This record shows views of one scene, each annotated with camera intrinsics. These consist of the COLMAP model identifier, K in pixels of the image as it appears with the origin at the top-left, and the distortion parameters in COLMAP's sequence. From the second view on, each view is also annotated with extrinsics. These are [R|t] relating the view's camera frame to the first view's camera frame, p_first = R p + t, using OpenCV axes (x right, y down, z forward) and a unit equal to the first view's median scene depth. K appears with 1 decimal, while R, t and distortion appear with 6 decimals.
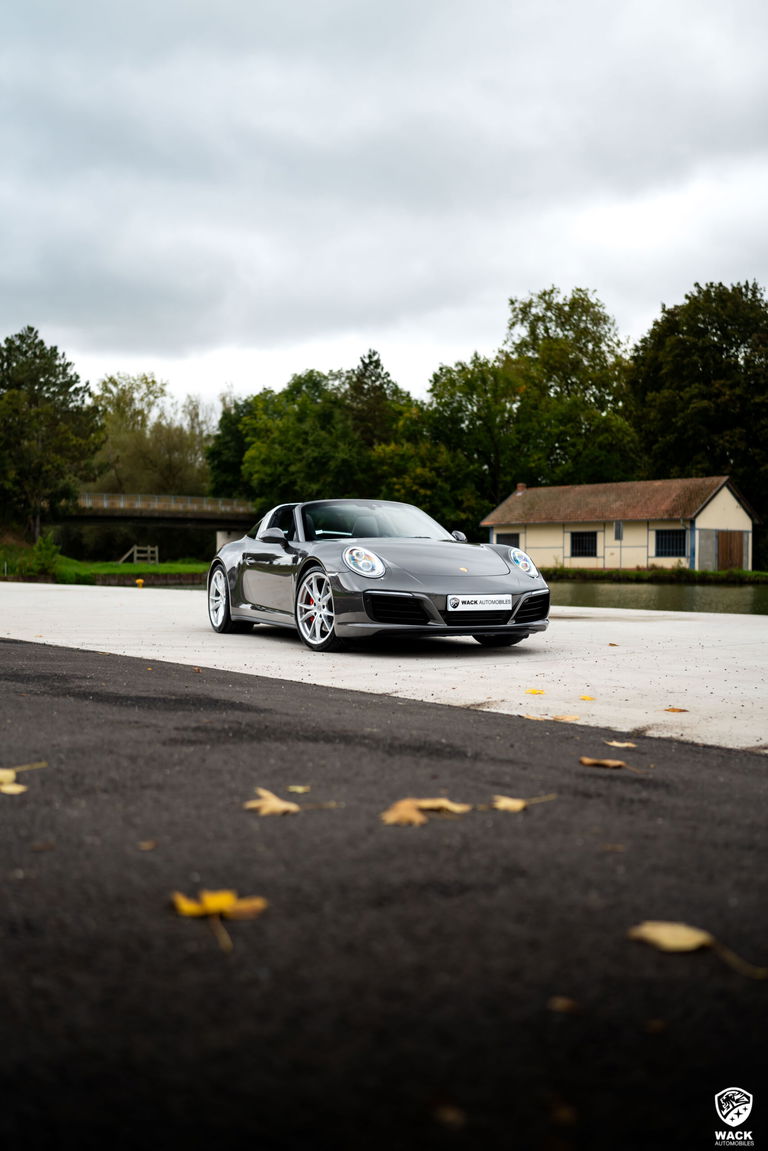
lens RADIAL K [[1068.5, 0, 381.4], [0, 1068.5, 568.3], [0, 0, 1]] dist [-0.002444, 0.000000]
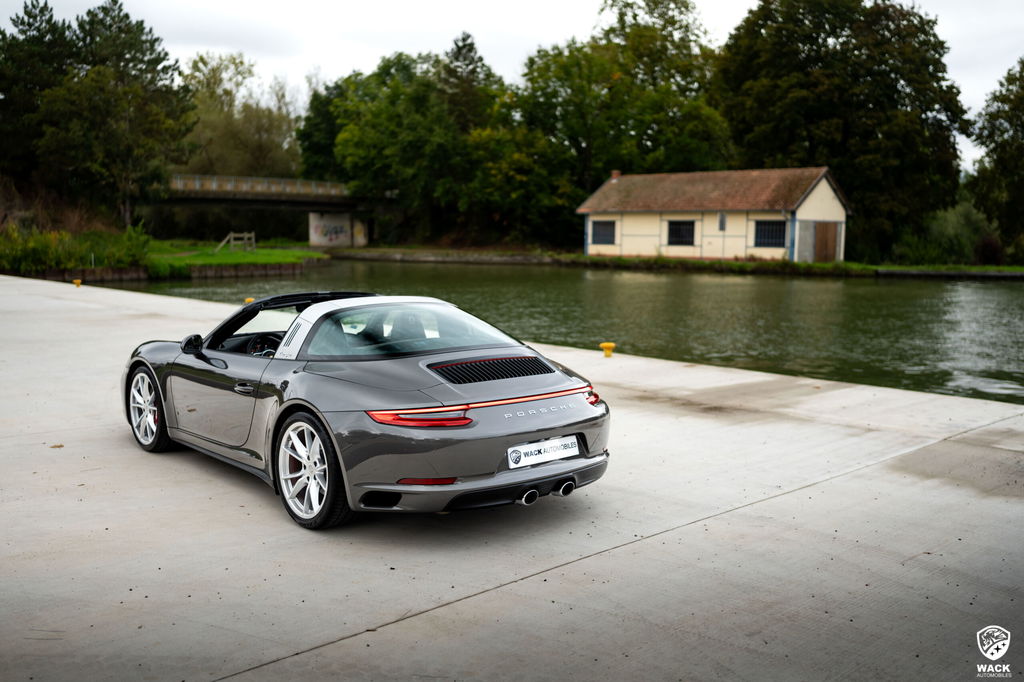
lens RADIAL K [[950.6, 0, 512.1], [0, 950.6, 334.7], [0, 0, 1]] dist [-0.002444, 0.000000]
pose [[0.997777, 0.000544, 0.066639, -0.027900], [-0.007223, 0.994960, 0.100017, -0.013988], [-0.066248, -0.100276, 0.992752, 0.096012]]
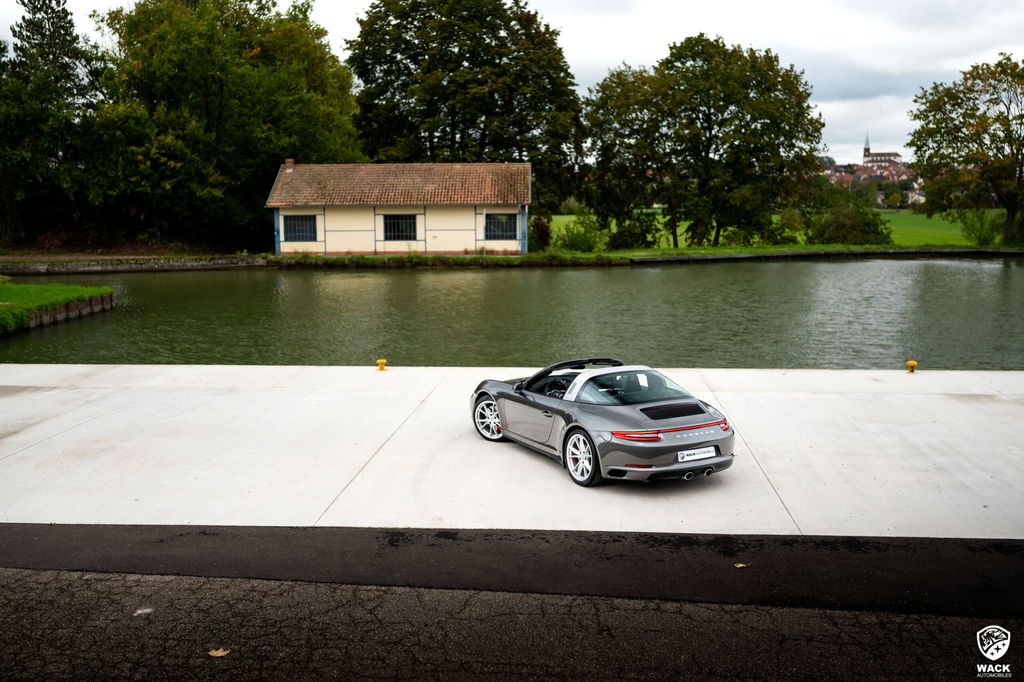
lens RADIAL K [[950.6, 0, 516.9], [0, 950.6, 346.9], [0, 0, 1]] dist [-0.002444, 0.000000]
pose [[0.695777, -0.114057, 0.709144, -0.334497], [0.012231, 0.989050, 0.147076, -0.037203], [-0.718153, -0.093659, 0.689553, 0.279074]]
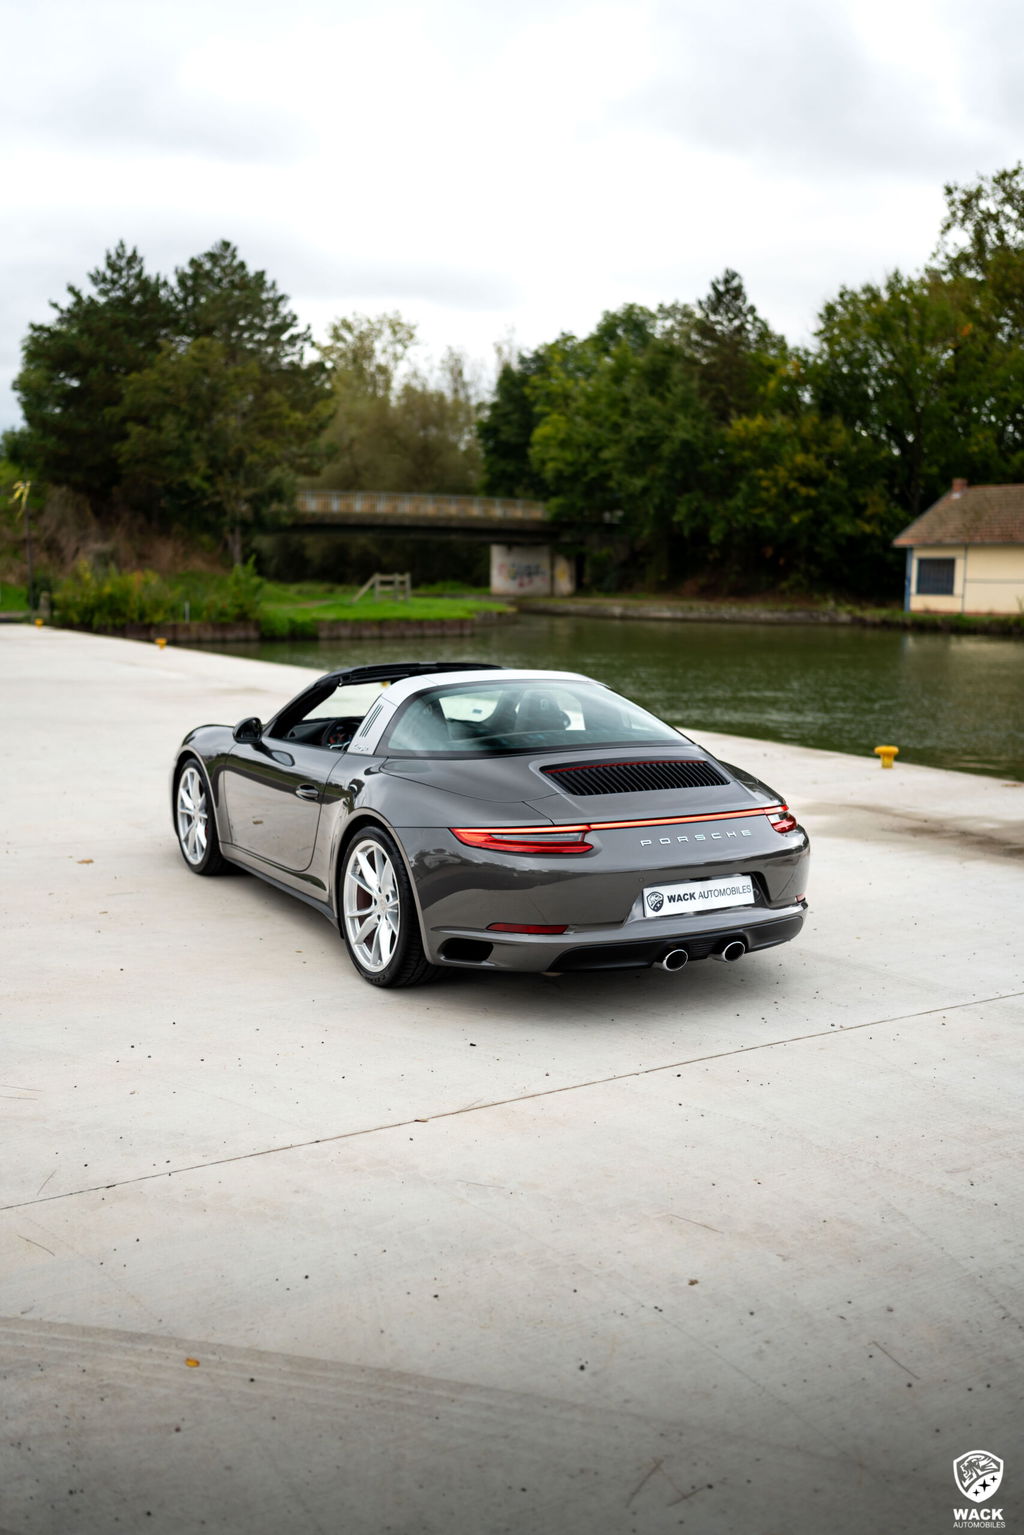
lens RADIAL K [[1425.0, 0, 508.6], [0, 1425.0, 762.5], [0, 0, 1]] dist [-0.002444, 0.000000]
pose [[0.990746, 0.029840, -0.132409, -0.020976], [-0.013019, 0.991928, 0.126131, -0.014422], [0.135104, -0.123240, 0.983137, 0.091711]]
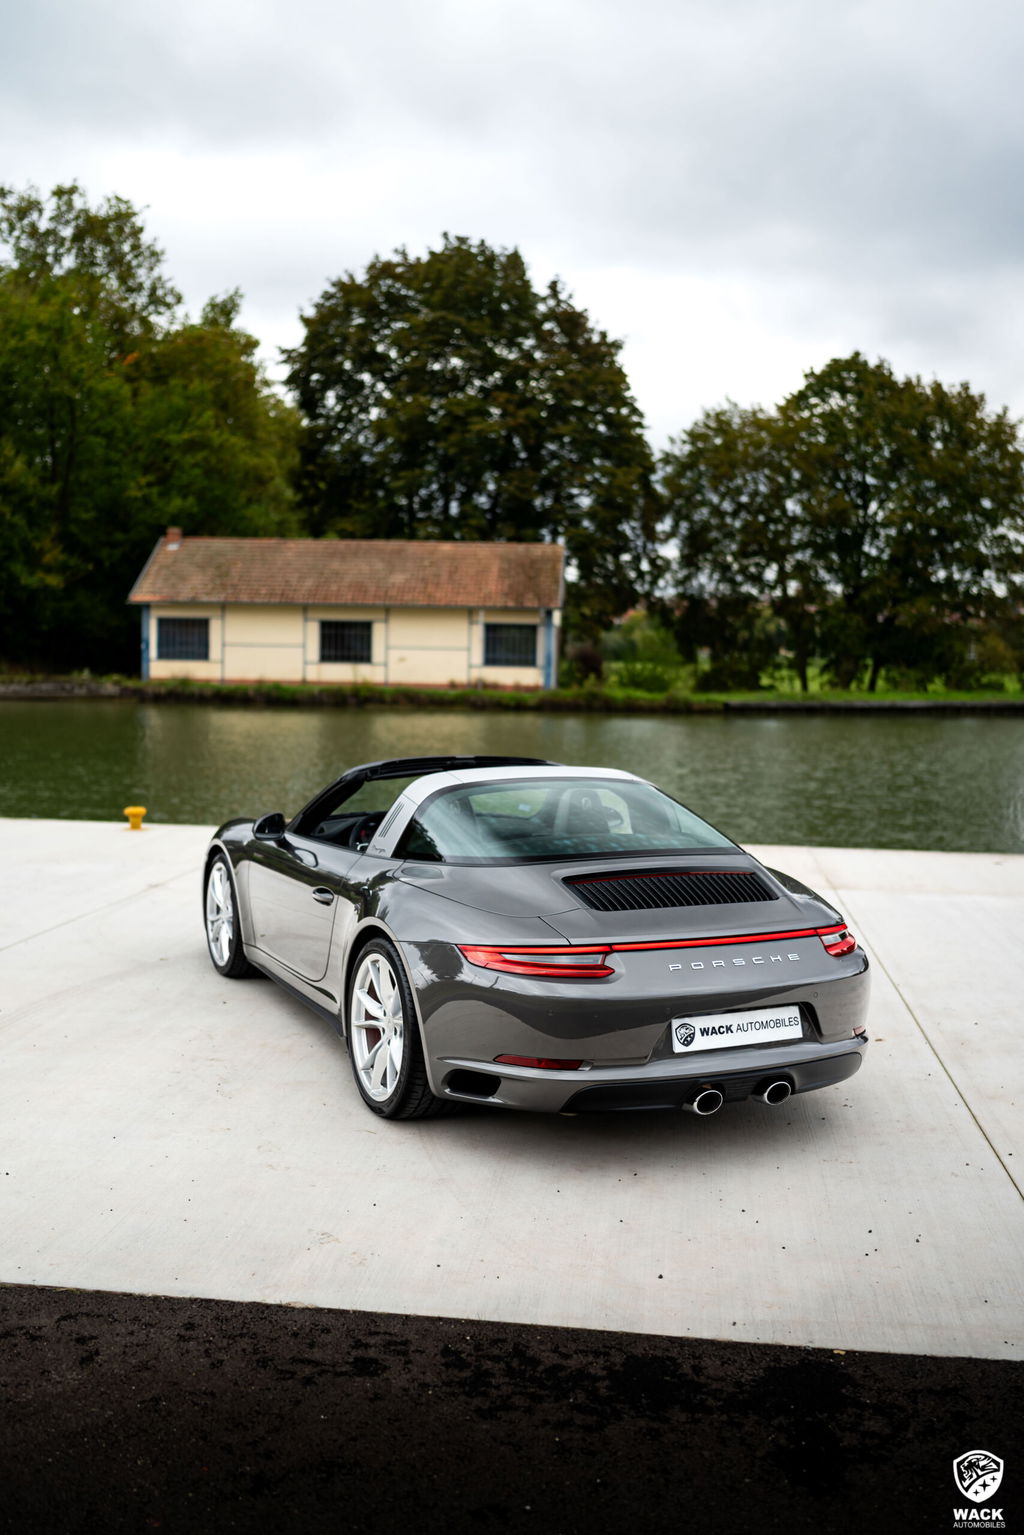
lens RADIAL K [[1425.0, 0, 512.7], [0, 1425.0, 782.7], [0, 0, 1]] dist [-0.002444, 0.000000]
pose [[0.727997, -0.051482, 0.683645, -0.263506], [-0.014165, 0.995834, 0.090076, -0.015559], [-0.685434, -0.075259, 0.724235, 0.319966]]
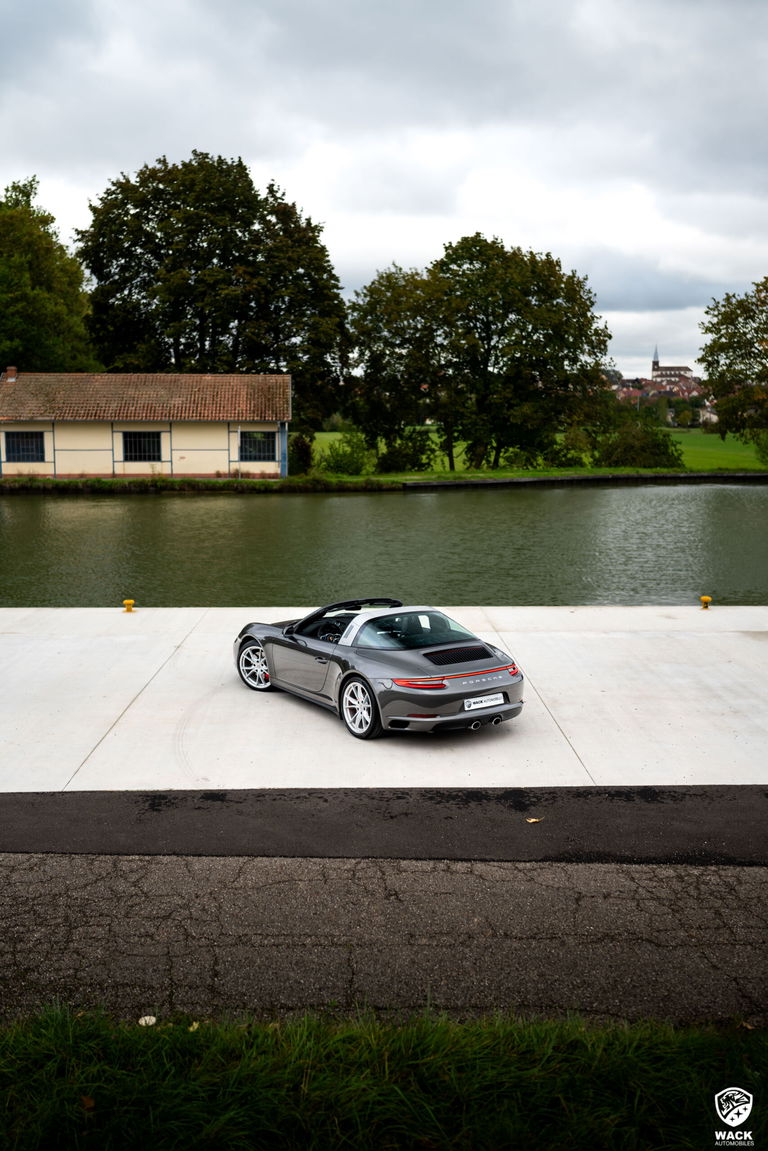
lens RADIAL K [[1068.5, 0, 387.7], [0, 1068.5, 584.0], [0, 0, 1]] dist [-0.002444, 0.000000]
pose [[0.616100, -0.121659, 0.778215, -0.338561], [0.003521, 0.988415, 0.151733, -0.038863], [-0.787660, -0.090742, 0.609391, 0.277941]]
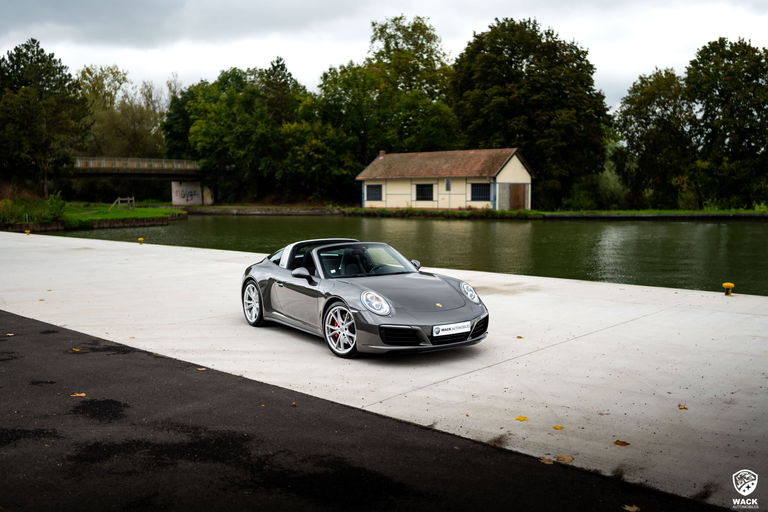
lens RADIAL K [[712.9, 0, 380.1], [0, 712.9, 253.4], [0, 0, 1]] dist [-0.002444, 0.000000]
pose [[0.989887, -0.020791, 0.140326, -0.016042], [0.009452, 0.996670, 0.080991, -0.016811], [-0.141543, -0.078846, 0.986787, 0.000065]]
